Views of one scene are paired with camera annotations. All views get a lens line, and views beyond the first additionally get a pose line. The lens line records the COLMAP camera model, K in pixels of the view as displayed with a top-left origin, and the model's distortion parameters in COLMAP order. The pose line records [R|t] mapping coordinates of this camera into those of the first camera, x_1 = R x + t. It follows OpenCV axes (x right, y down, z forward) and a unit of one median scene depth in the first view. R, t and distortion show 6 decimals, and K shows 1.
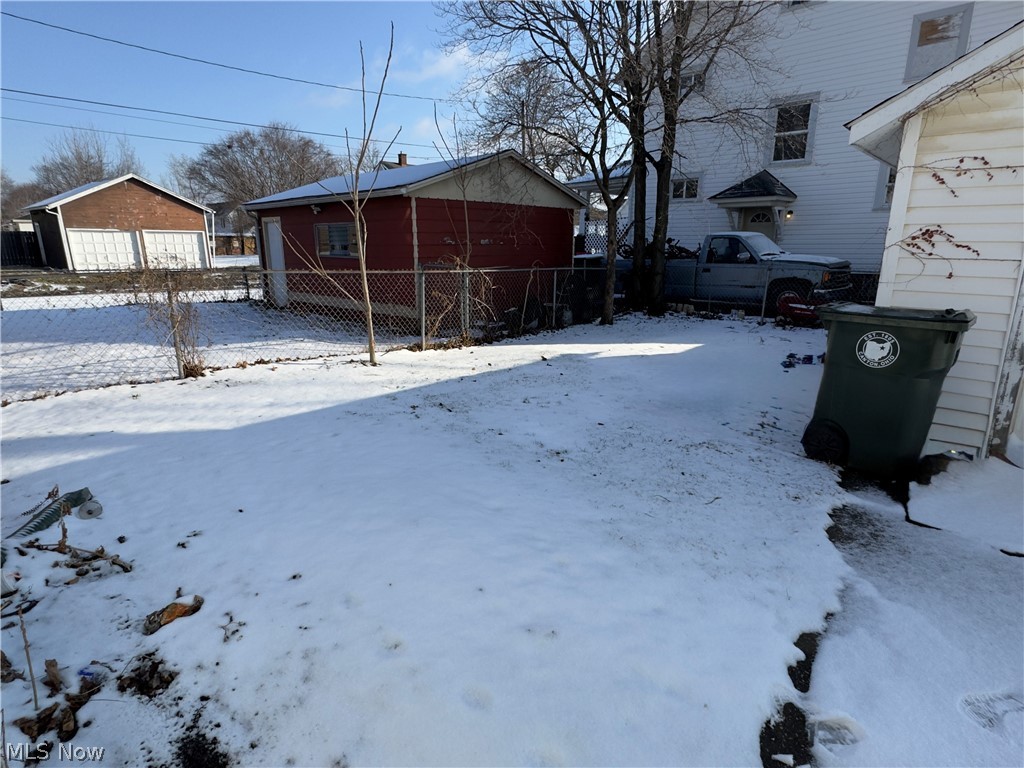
lens RADIAL K [[552.3, 0, 509.9], [0, 552.3, 382.7], [0, 0, 1]] dist [-0.004141, 0.001001]
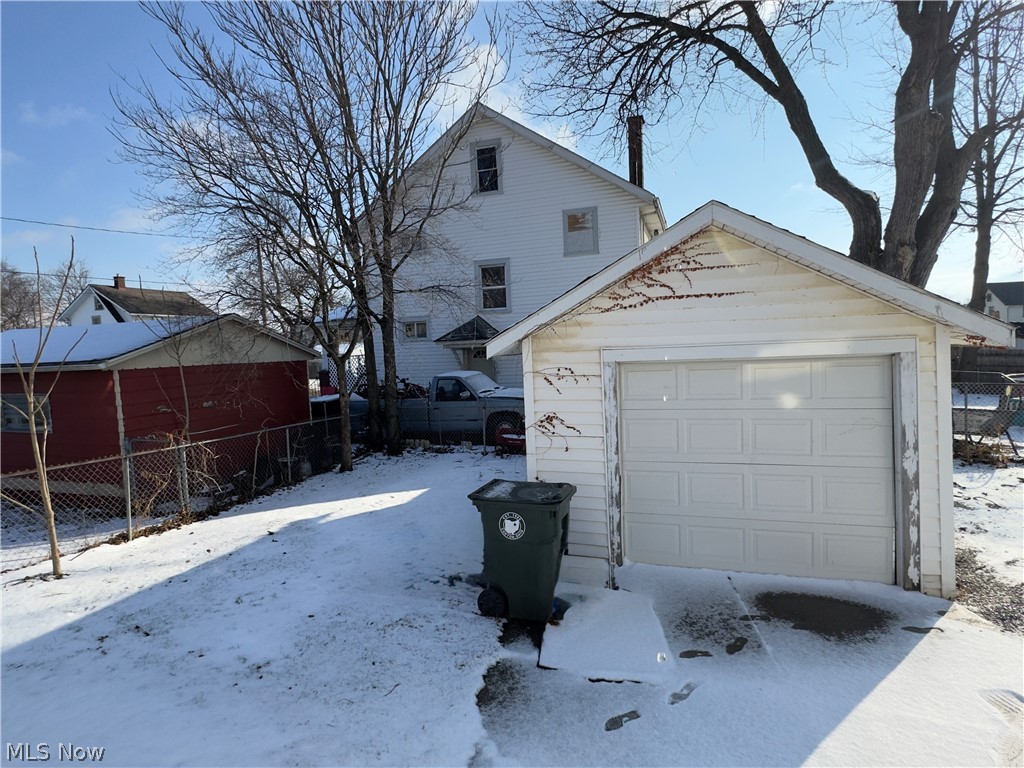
lens RADIAL K [[552.3, 0, 513.2], [0, 552.3, 381.6], [0, 0, 1]] dist [-0.004141, 0.001001]
pose [[0.910537, -0.063054, 0.408592, 0.085783], [0.139420, 0.977240, -0.159885, -0.109267], [-0.389211, 0.202547, 0.898604, -0.156931]]
